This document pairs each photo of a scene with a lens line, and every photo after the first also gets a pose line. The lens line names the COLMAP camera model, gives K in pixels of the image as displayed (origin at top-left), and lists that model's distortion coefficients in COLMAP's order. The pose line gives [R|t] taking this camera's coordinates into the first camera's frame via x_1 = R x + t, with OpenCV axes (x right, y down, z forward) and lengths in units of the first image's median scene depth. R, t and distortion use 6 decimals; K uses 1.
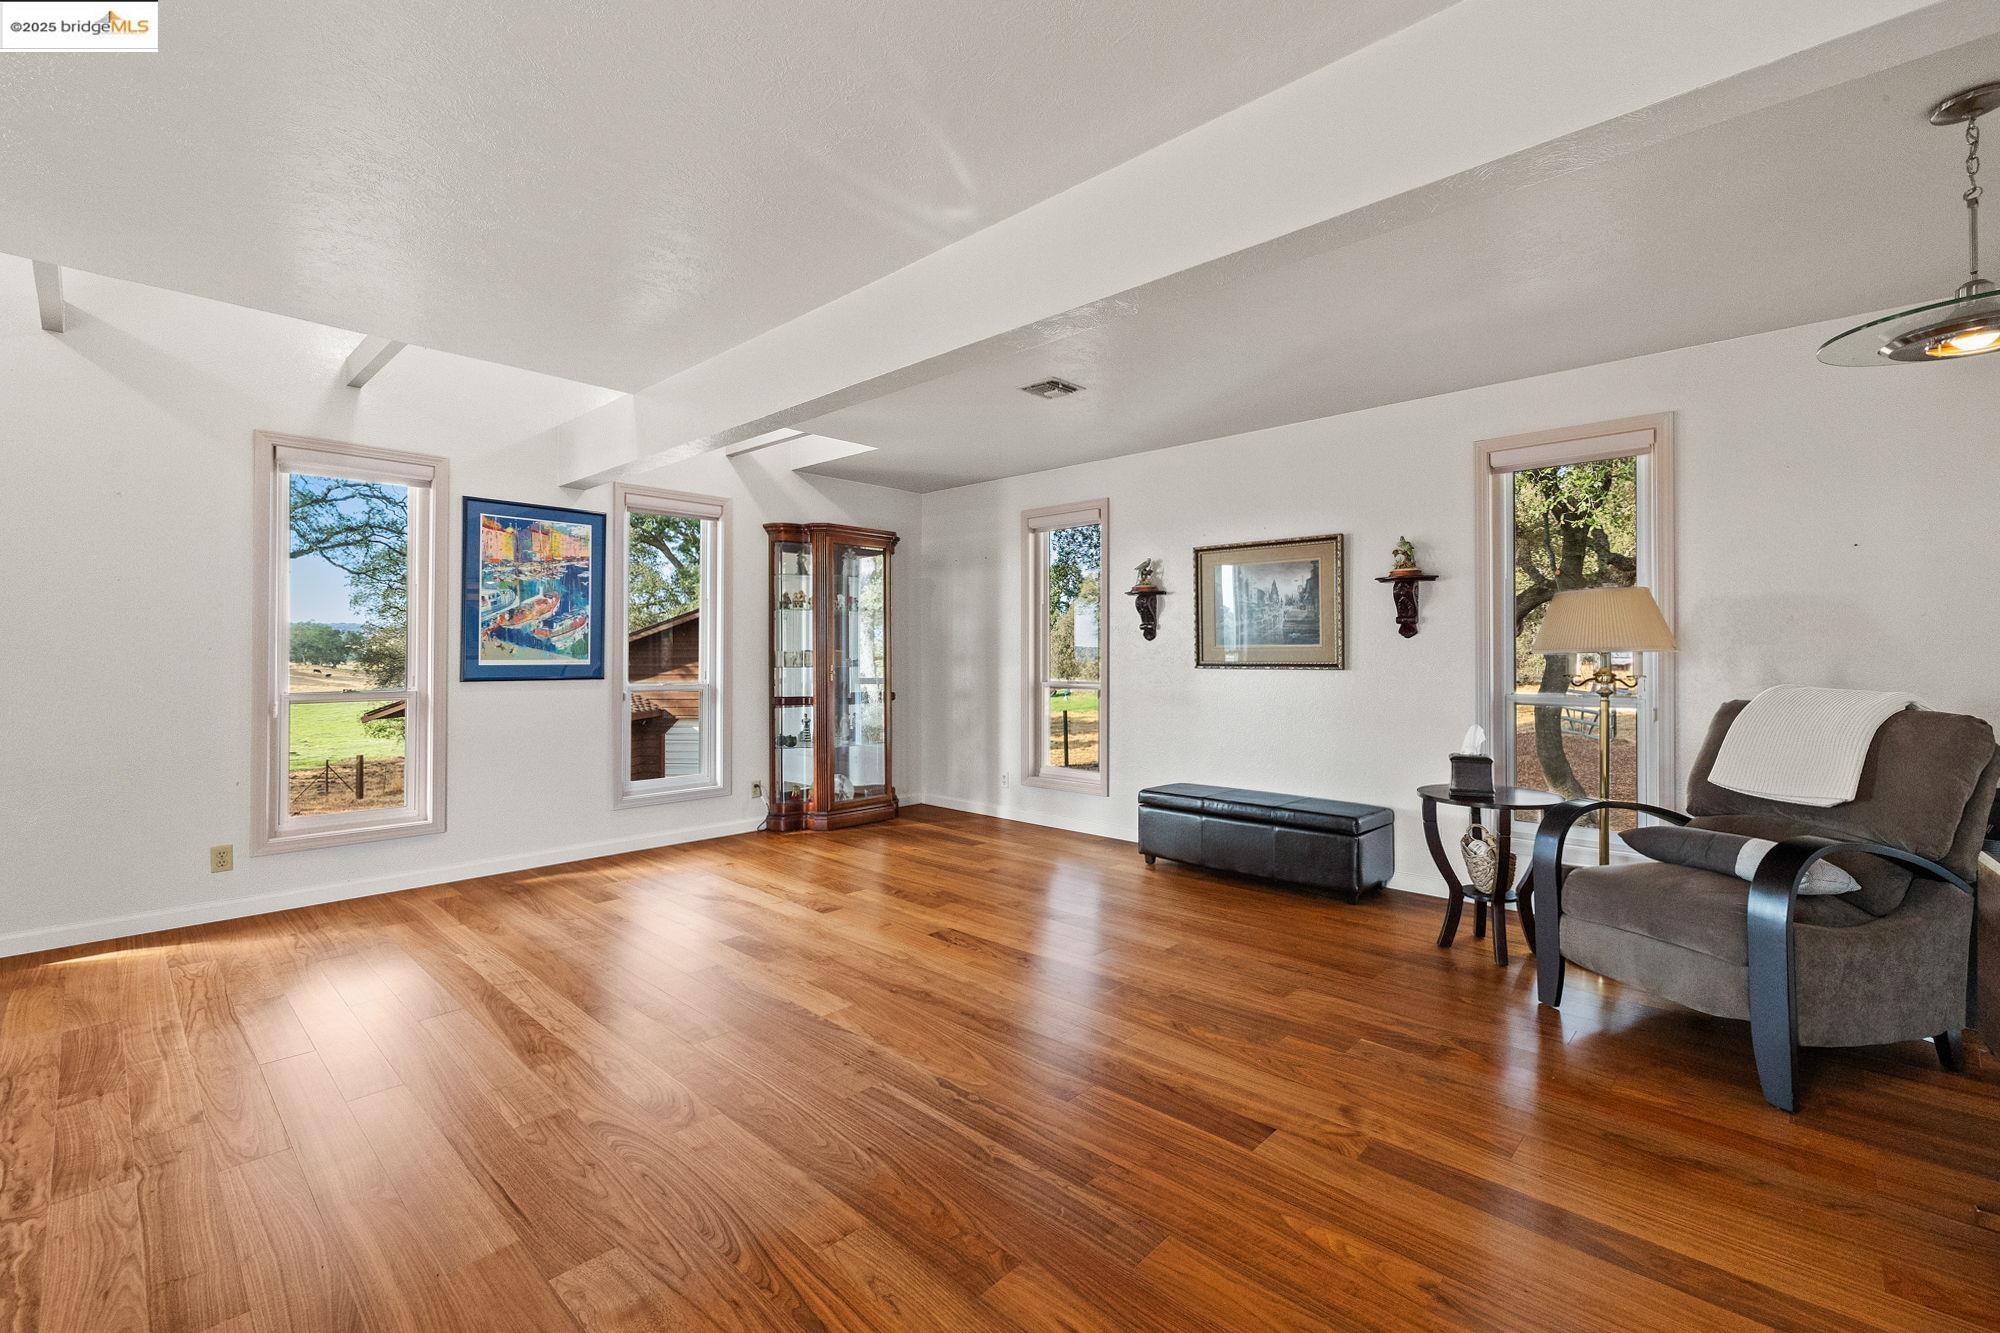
lens RADIAL K [[855.6, 0, 1000.5], [0, 855.6, 641.5], [0, 0, 1]] dist [-0.001496, 0.000704]
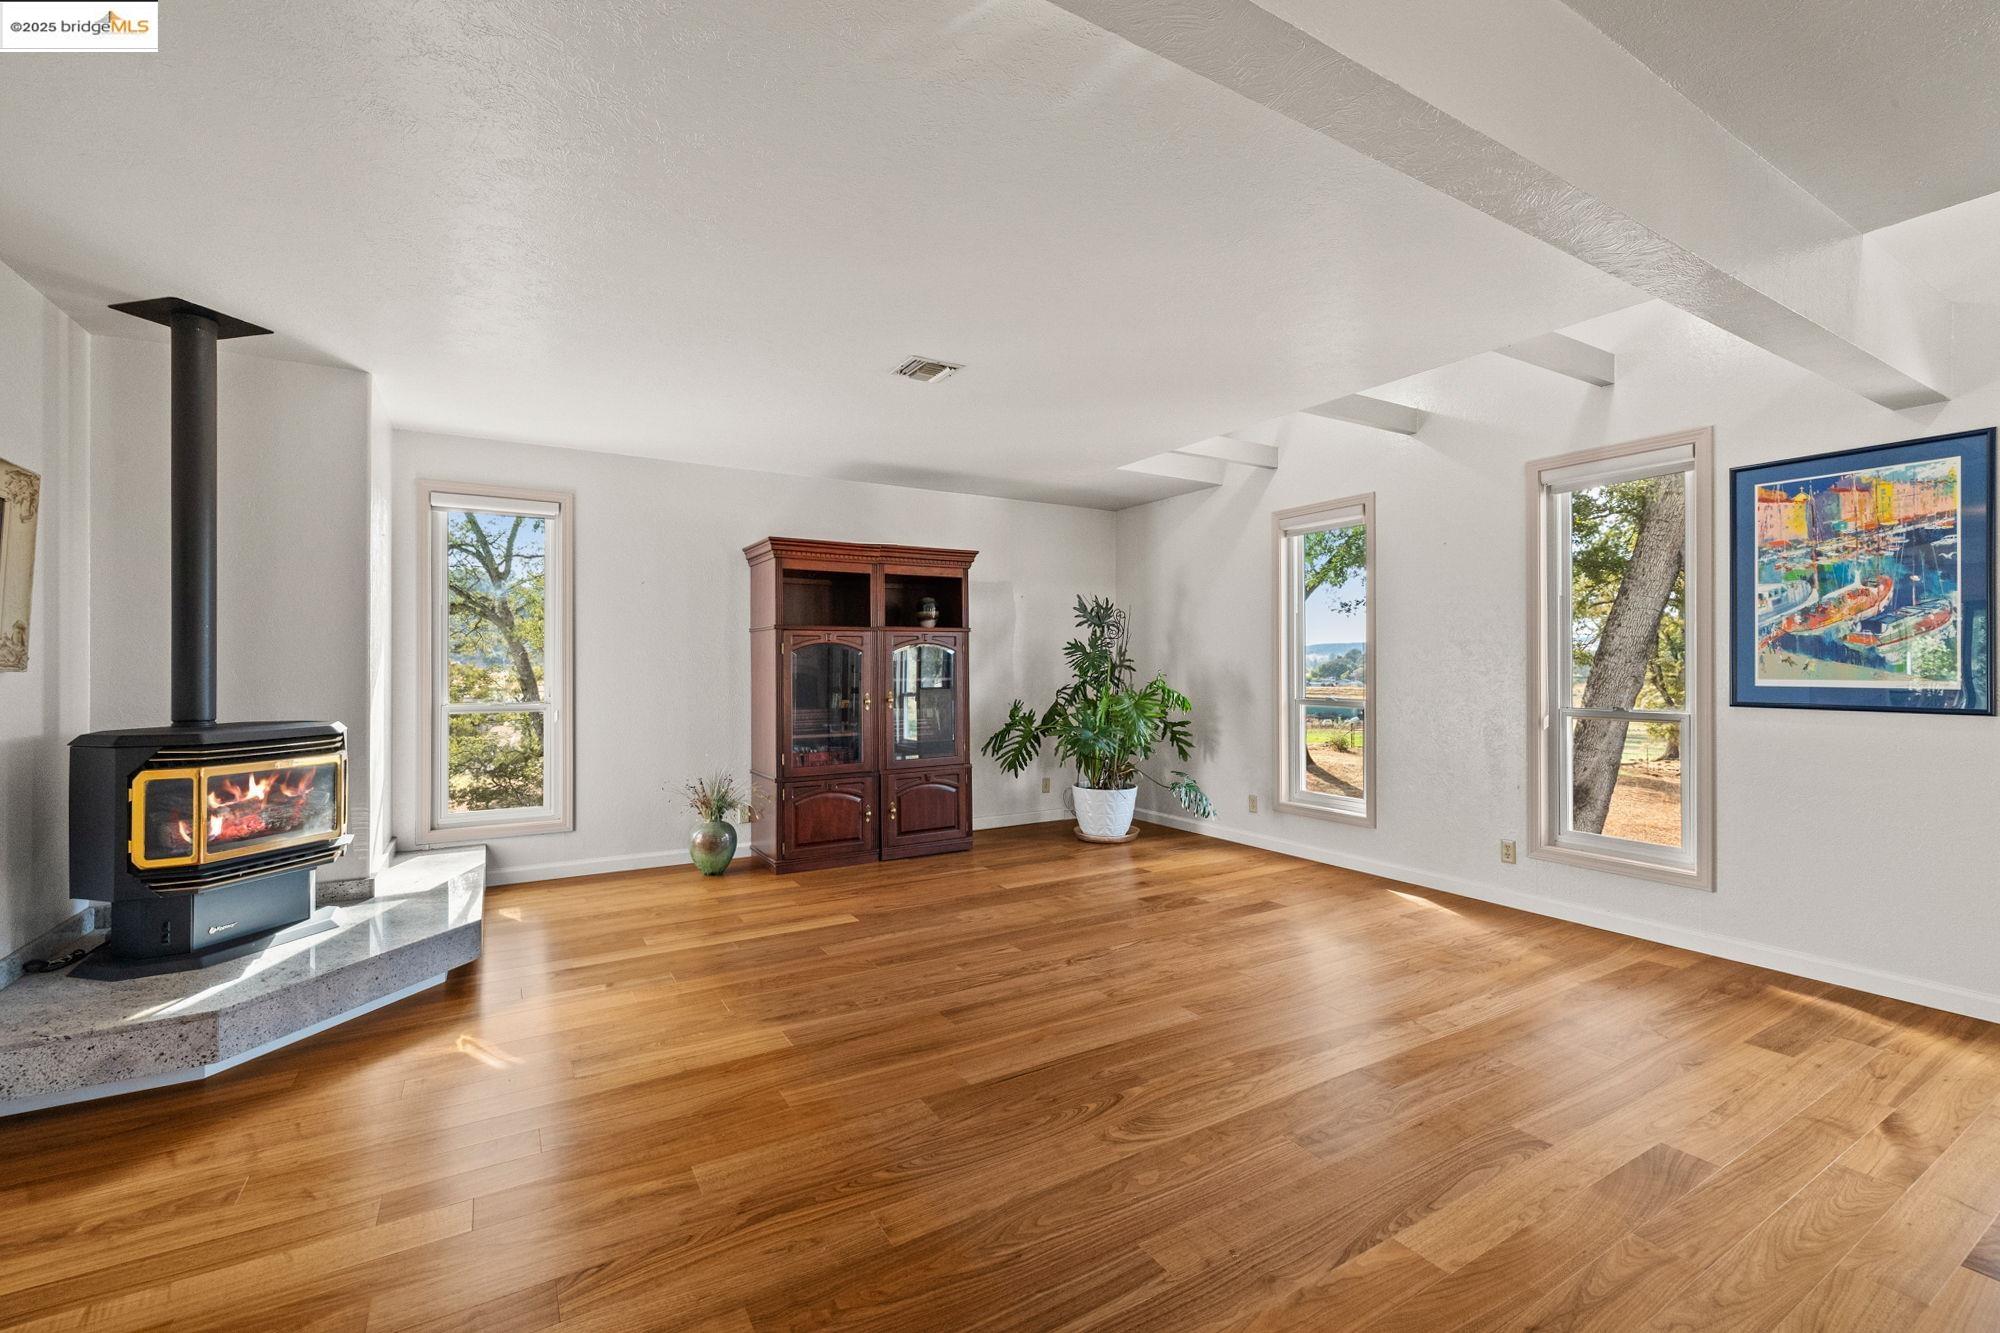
lens RADIAL K [[855.6, 0, 979.8], [0, 855.6, 658.2], [0, 0, 1]] dist [-0.001496, 0.000704]
pose [[-0.283884, -0.008607, -0.958820, 0.304363], [0.011759, 0.999853, -0.012456, 0.004622], [0.958787, -0.014811, -0.283741, 0.545635]]
